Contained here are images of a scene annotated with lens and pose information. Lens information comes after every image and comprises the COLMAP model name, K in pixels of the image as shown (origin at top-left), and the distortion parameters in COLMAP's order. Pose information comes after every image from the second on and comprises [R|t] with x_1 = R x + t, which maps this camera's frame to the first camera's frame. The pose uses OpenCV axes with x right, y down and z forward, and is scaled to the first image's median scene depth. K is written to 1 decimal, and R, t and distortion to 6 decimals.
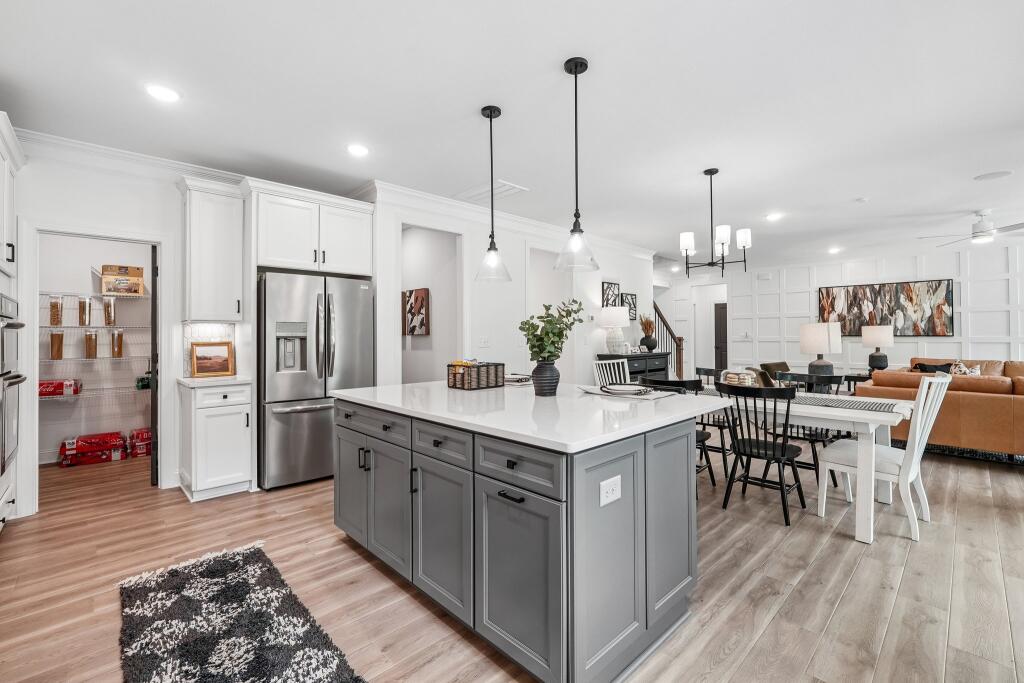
lens RADIAL K [[440.7, 0, 509.1], [0, 440.7, 335.7], [0, 0, 1]] dist [-0.013453, 0.003790]
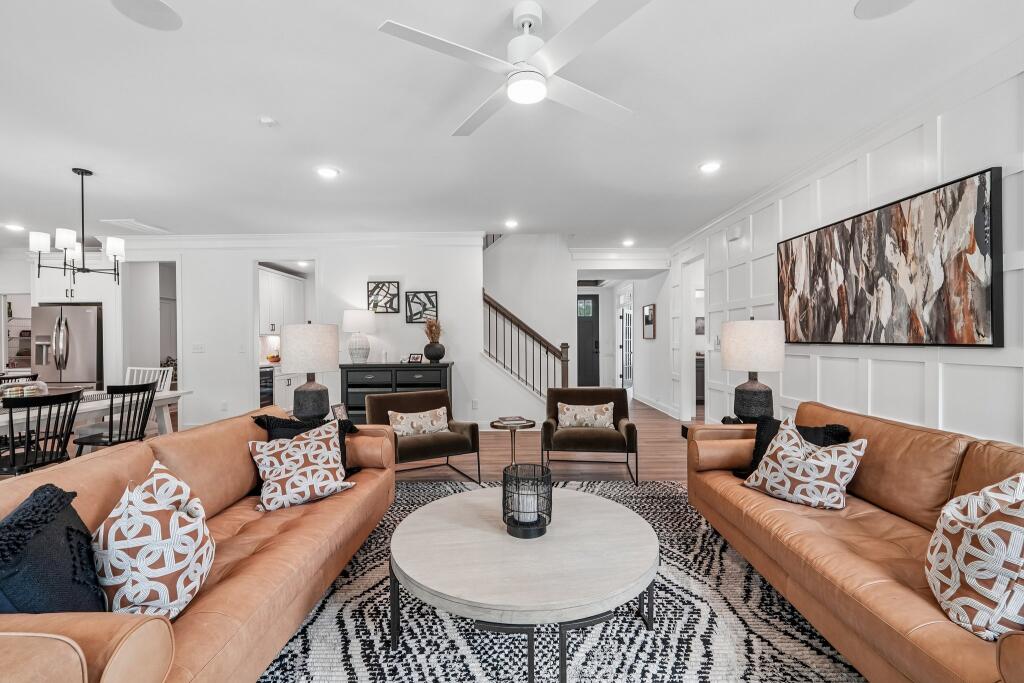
lens RADIAL K [[440.7, 0, 515.4], [0, 440.7, 346.9], [0, 0, 1]] dist [-0.013453, 0.003790]
pose [[0.725575, 0.009971, -0.688071, 0.938085], [0.004550, 0.999804, 0.019286, -0.006696], [0.688128, -0.017124, 0.725387, 0.506242]]
